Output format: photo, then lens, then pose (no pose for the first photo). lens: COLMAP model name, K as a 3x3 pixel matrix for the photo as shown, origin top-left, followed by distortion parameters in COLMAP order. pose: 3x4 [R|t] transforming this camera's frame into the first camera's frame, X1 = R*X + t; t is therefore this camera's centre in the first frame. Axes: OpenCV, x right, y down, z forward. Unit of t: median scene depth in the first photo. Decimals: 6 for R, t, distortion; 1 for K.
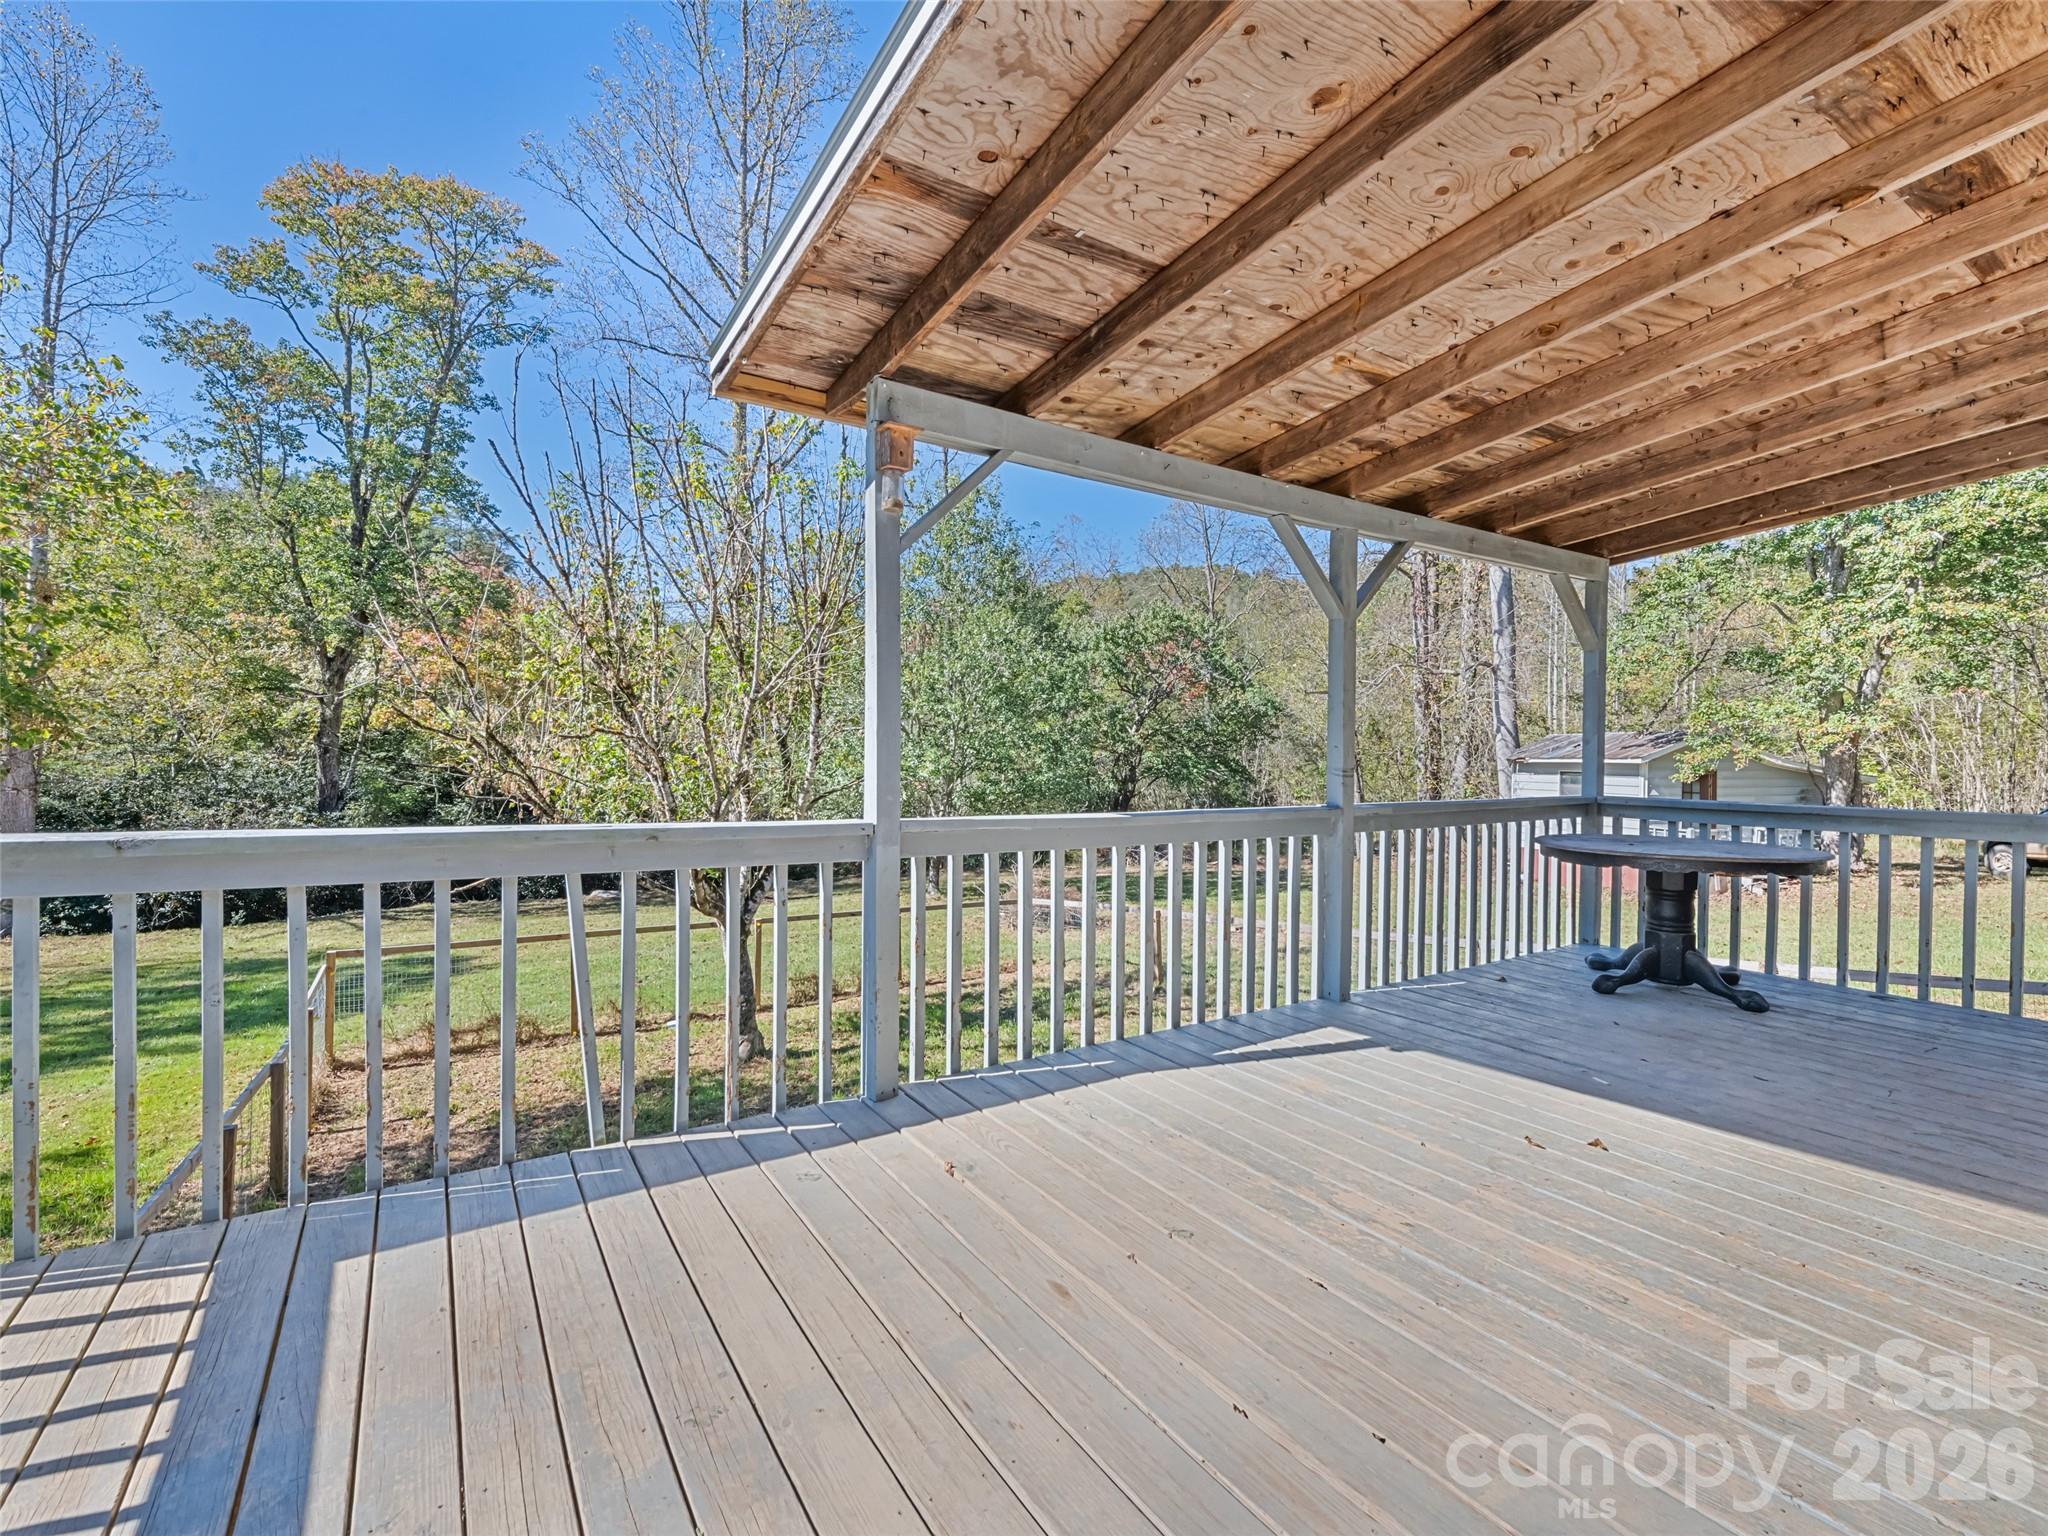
lens RADIAL K [[981.5, 0, 1013.3], [0, 981.5, 762.7], [0, 0, 1]] dist [0.001194, -0.000381]
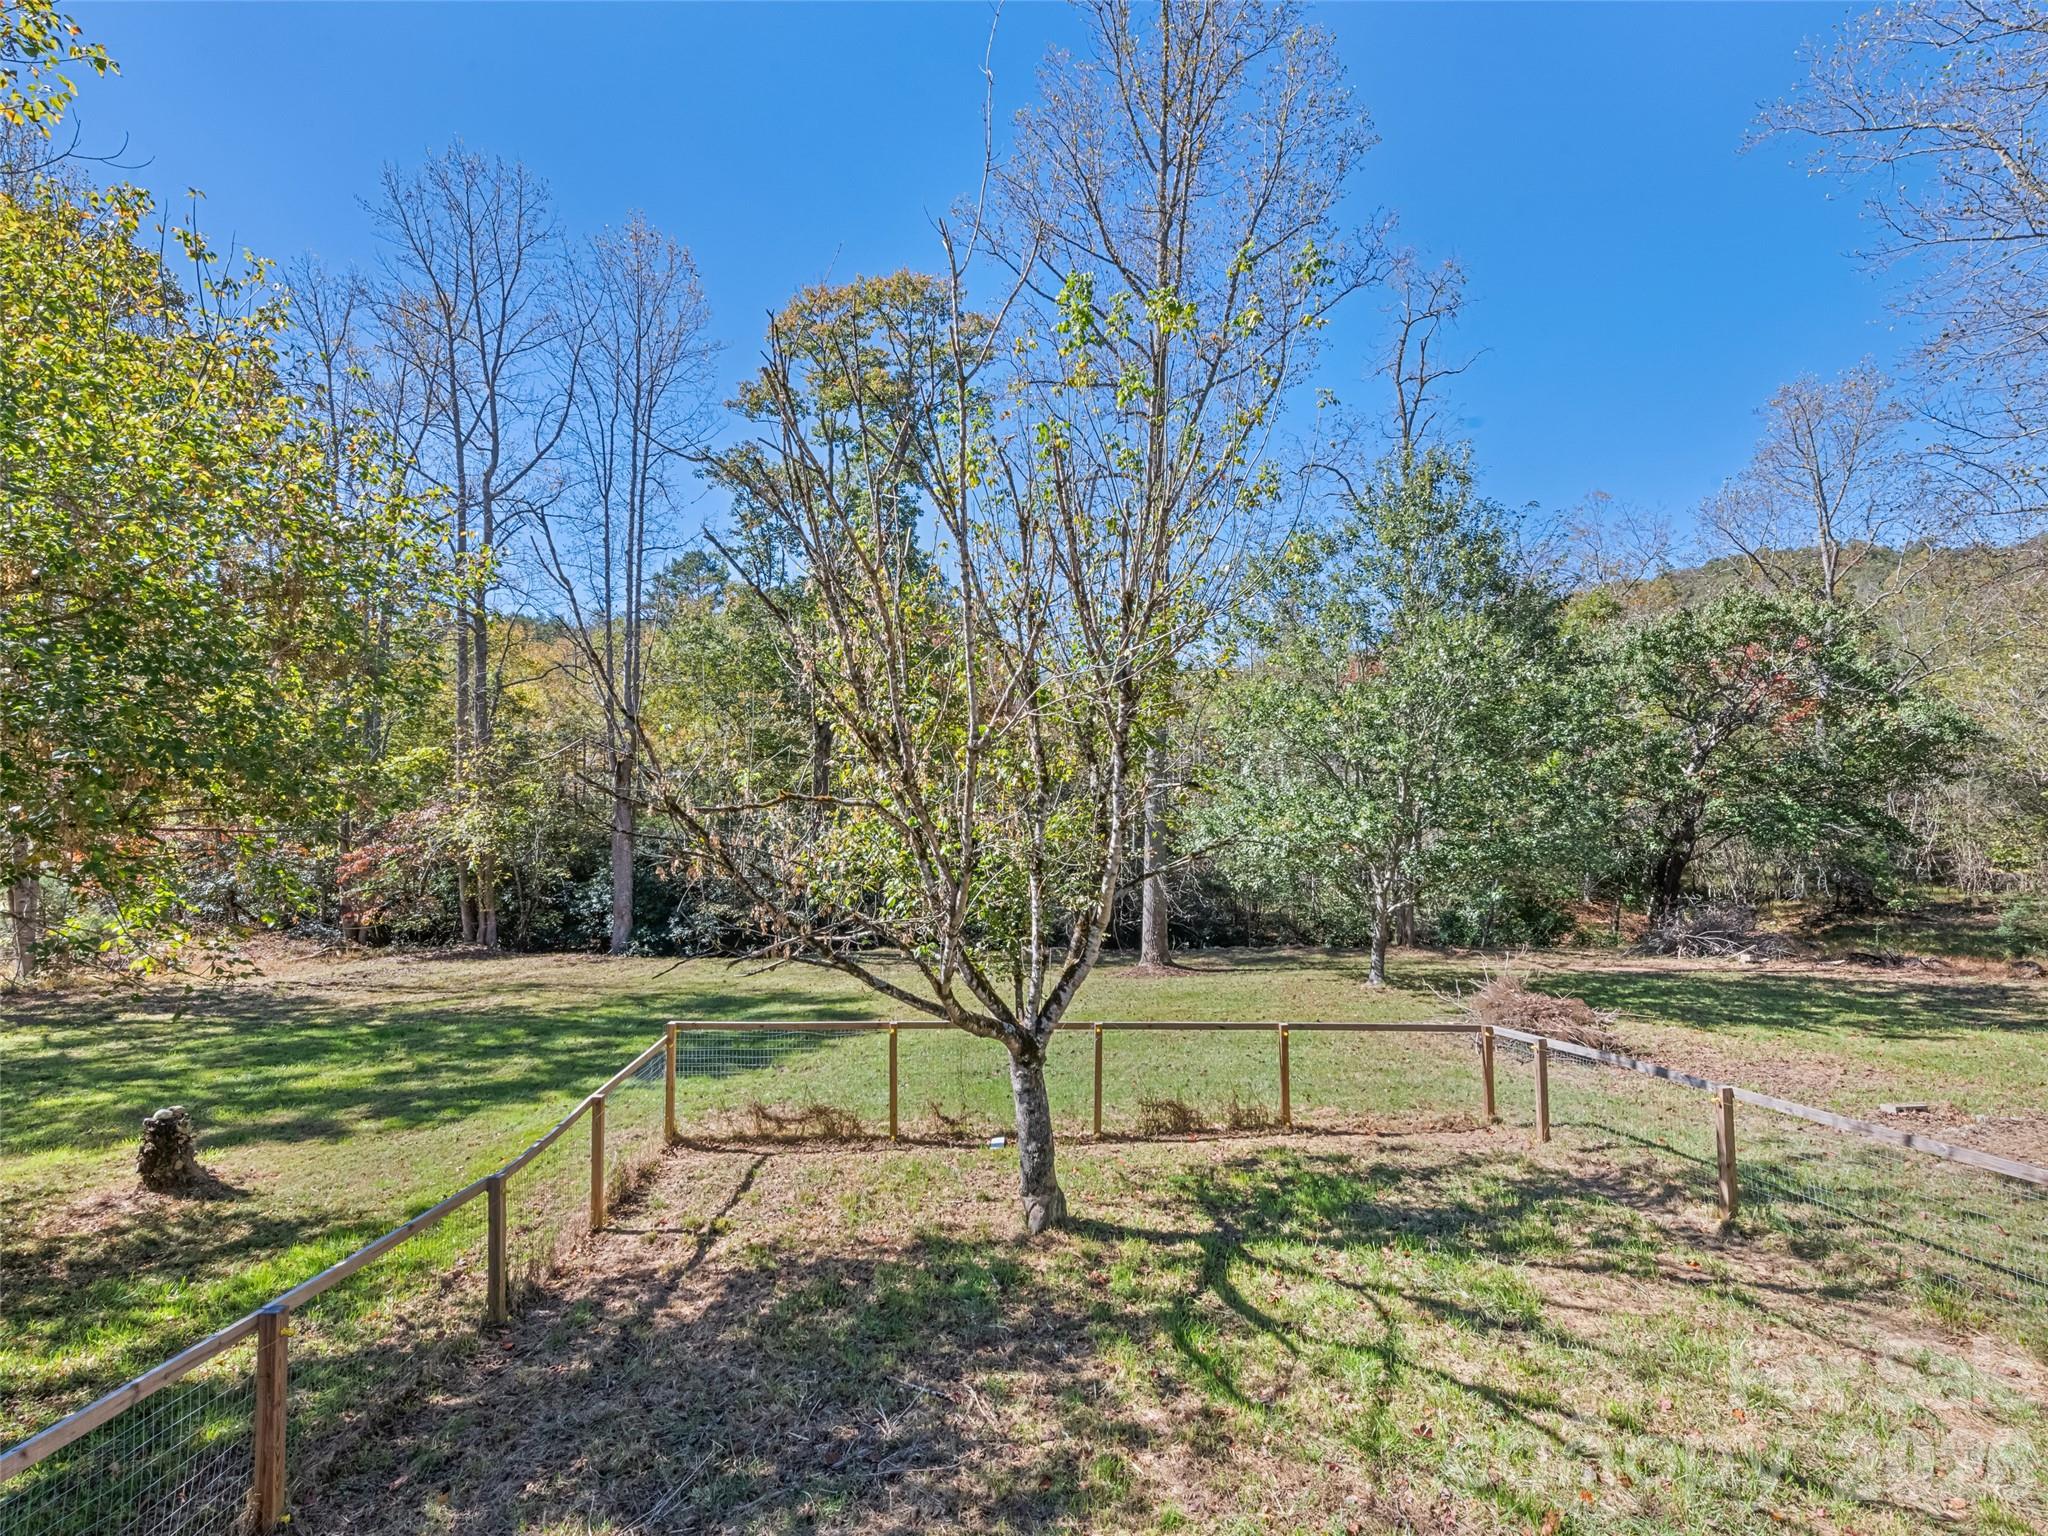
lens RADIAL K [[930.0, 0, 1009.9], [0, 930.0, 820.6], [0, 0, 1]] dist [0.006131, 0.000192]
pose [[0.870836, -0.000768, -0.491573, 0.024751], [0.007545, 0.999902, 0.011805, -0.007907], [0.491516, -0.013989, 0.870756, 0.159409]]
